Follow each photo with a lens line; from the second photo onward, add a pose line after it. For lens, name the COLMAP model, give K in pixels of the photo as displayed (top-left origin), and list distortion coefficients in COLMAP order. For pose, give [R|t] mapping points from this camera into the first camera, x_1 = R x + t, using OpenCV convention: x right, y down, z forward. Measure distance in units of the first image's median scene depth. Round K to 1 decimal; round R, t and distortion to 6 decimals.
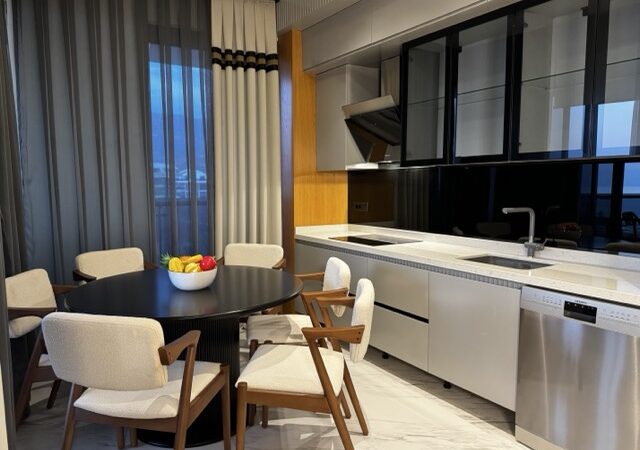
lens RADIAL K [[450.9, 0, 323.3], [0, 450.9, 225.1], [0, 0, 1]] dist [0.095956, -0.137334]
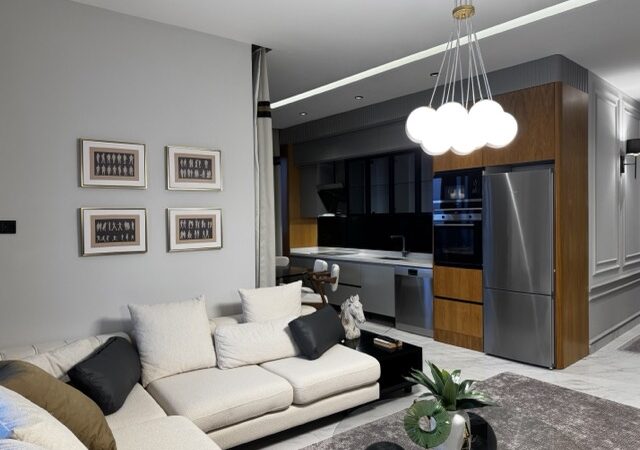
lens RADIAL K [[450.9, 0, 323.3], [0, 450.9, 225.1], [0, 0, 1]] dist [0.095956, -0.137334]
pose [[0.992324, -0.010259, 0.123241, -0.166837], [0.019874, 0.996830, -0.077039, 0.057038], [-0.122060, 0.078897, 0.989382, -0.897205]]
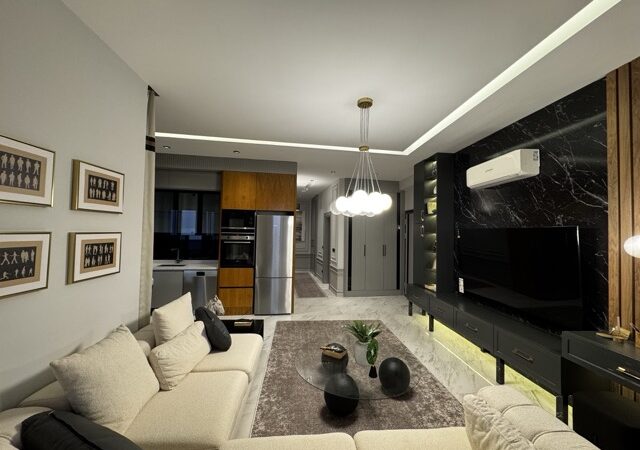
lens RADIAL K [[254.1, 0, 320.0], [0, 254.1, 225.0], [0, 0, 1]] dist [-0.000496, 0.000151]
pose [[0.412295, 0.039092, 0.910211, -0.590302], [0.062004, 0.995559, -0.070843, -0.009882], [-0.908938, 0.085645, 0.408040, -0.508859]]
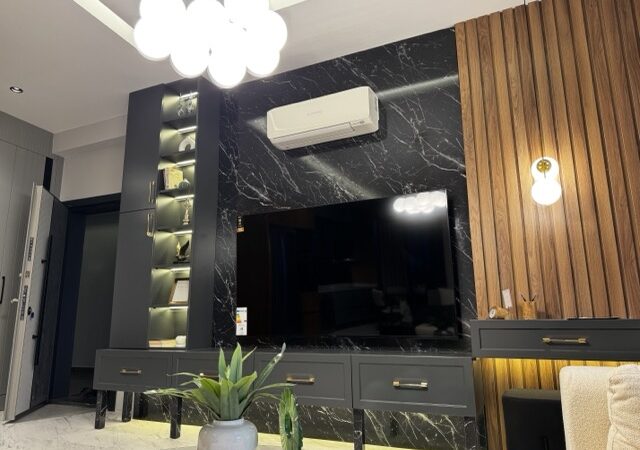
lens RADIAL K [[450.9, 0, 323.3], [0, 450.9, 225.1], [0, 0, 1]] dist [0.095956, -0.137334]
pose [[-0.584011, 0.172723, 0.793157, -0.316737], [0.087695, 0.984806, -0.149887, 0.151443], [-0.806995, -0.017980, -0.590285, -0.161956]]
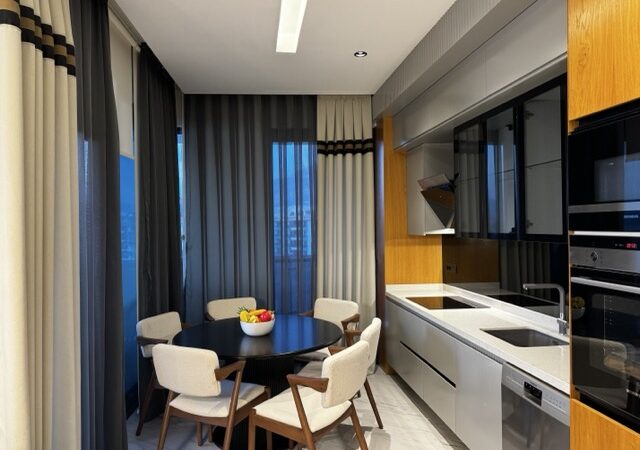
lens RADIAL K [[450.9, 0, 323.3], [0, 450.9, 225.1], [0, 0, 1]] dist [0.095956, -0.137334]
pose [[0.897786, -0.012940, -0.440242, 0.323912], [-0.025777, 0.996311, -0.081852, -0.052910], [0.439677, 0.084833, 0.894140, -0.101762]]
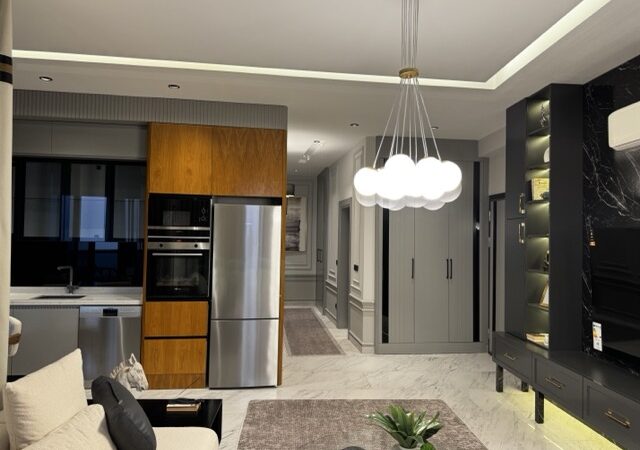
lens RADIAL K [[450.9, 0, 323.3], [0, 450.9, 225.1], [0, 0, 1]] dist [0.095956, -0.137334]
pose [[0.436391, 0.032493, 0.899170, -0.546158], [0.063189, 0.995773, -0.066651, -0.010977], [-0.897536, 0.085904, 0.432493, -0.506601]]
